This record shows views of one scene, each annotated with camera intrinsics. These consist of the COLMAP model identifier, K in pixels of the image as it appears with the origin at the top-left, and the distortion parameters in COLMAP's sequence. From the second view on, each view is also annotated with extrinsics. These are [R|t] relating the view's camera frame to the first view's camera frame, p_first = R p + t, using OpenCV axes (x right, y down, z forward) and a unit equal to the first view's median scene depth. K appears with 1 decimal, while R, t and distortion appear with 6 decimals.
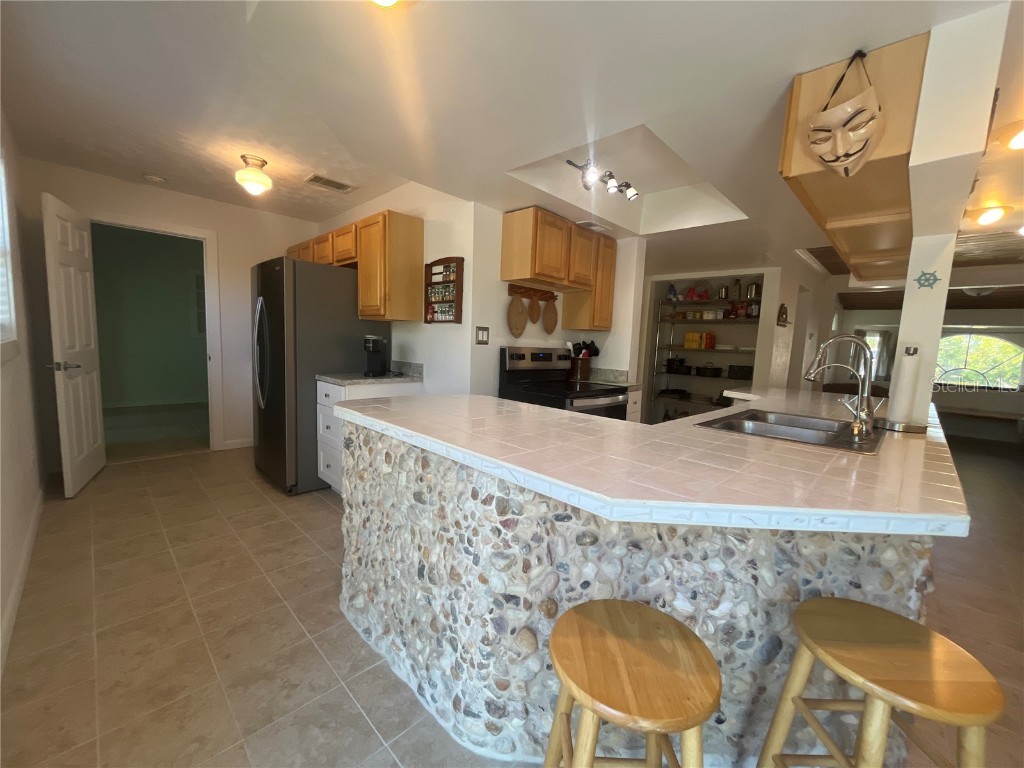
lens RADIAL K [[412.1, 0, 514.2], [0, 412.1, 388.5], [0, 0, 1]] dist [-0.003328, 0.000476]
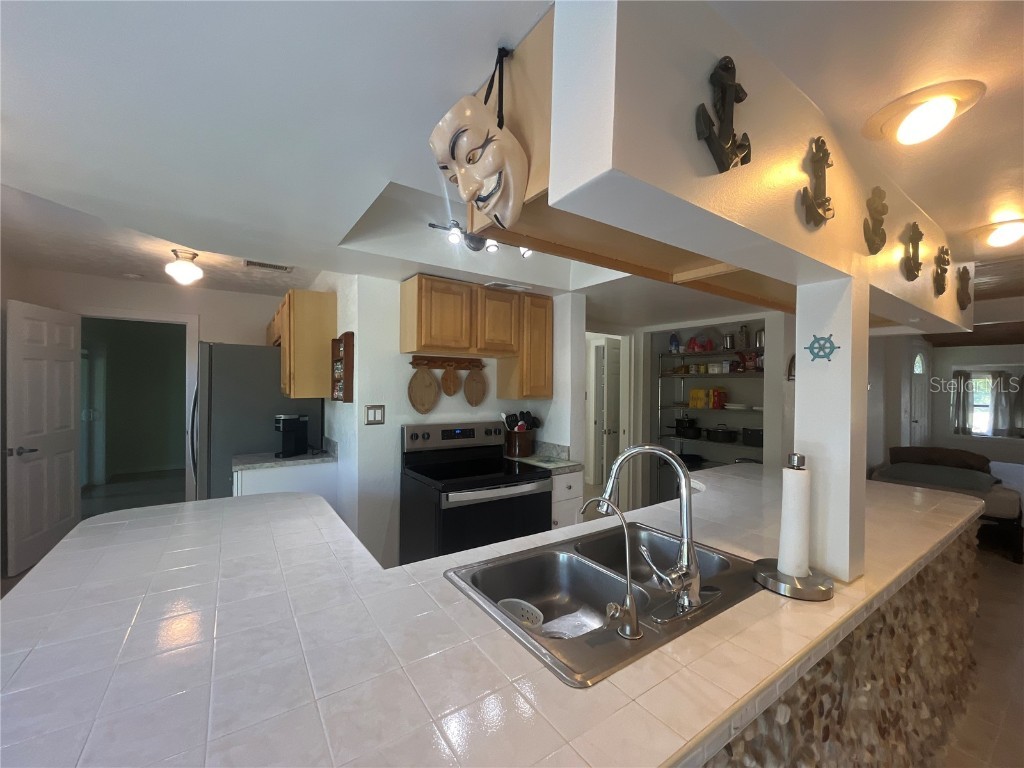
lens RADIAL K [[412.1, 0, 513.7], [0, 412.1, 382.8], [0, 0, 1]] dist [-0.003328, 0.000476]
pose [[0.980521, -0.034790, -0.193310, 0.342446], [0.010573, 0.992111, -0.124919, -0.070383], [0.196130, 0.120442, 0.973153, 0.147313]]
